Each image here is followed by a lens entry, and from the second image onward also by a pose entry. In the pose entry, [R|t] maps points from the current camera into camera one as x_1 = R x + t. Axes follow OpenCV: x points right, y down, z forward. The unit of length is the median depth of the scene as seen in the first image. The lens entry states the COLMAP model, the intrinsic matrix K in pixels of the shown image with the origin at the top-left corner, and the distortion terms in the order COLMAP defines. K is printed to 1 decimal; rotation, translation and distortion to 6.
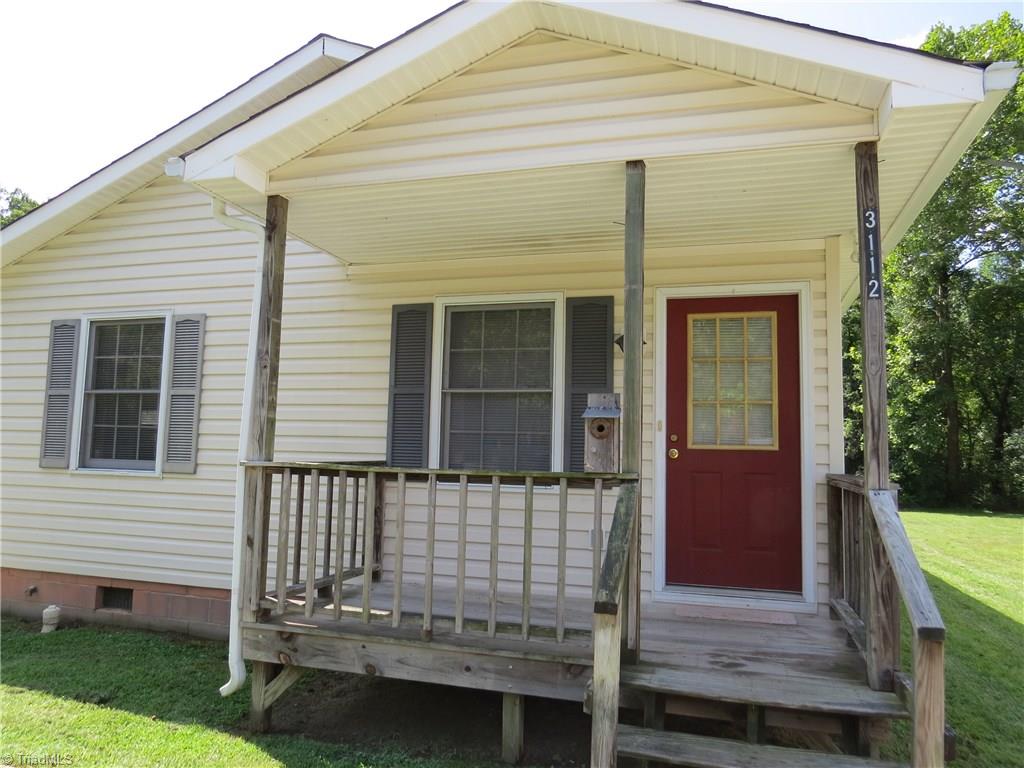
lens RADIAL K [[728.0, 0, 512.0], [0, 728.0, 384.0], [0, 0, 1]] dist [-0.003050, -0.000973]
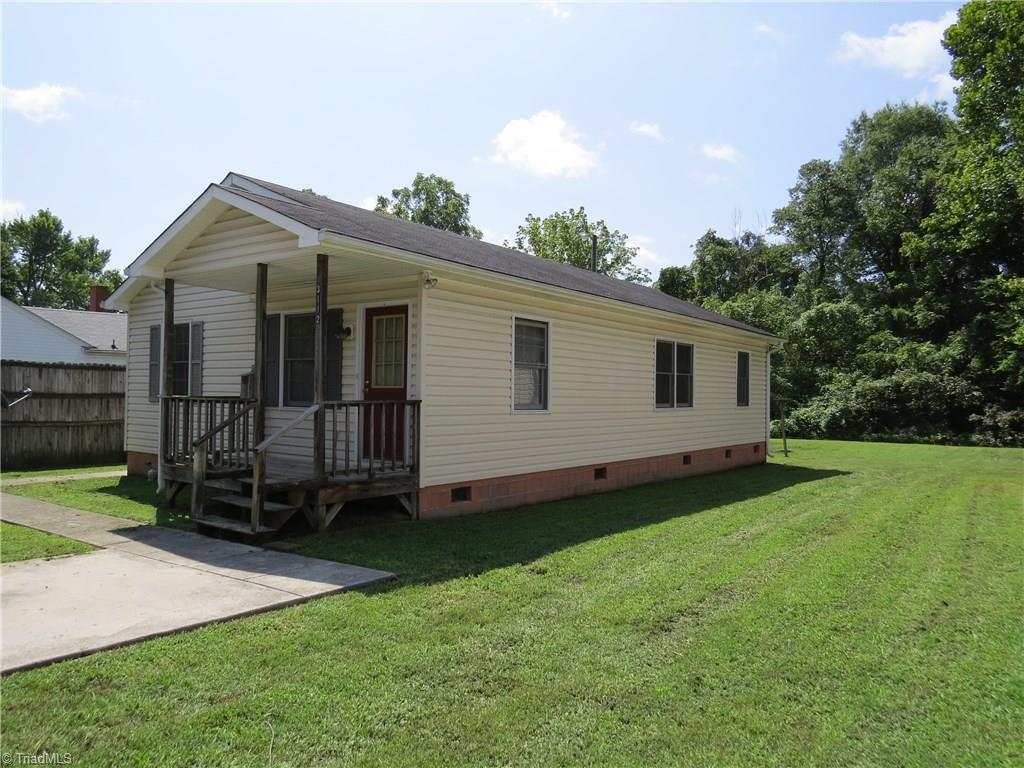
lens RADIAL K [[728.0, 0, 512.0], [0, 728.0, 384.0], [0, 0, 1]] dist [-0.003050, -0.000973]
pose [[0.938801, -0.015061, -0.344131, 1.098230], [0.042701, 0.996426, 0.072883, -0.039433], [0.341803, -0.083117, 0.936089, -0.581162]]
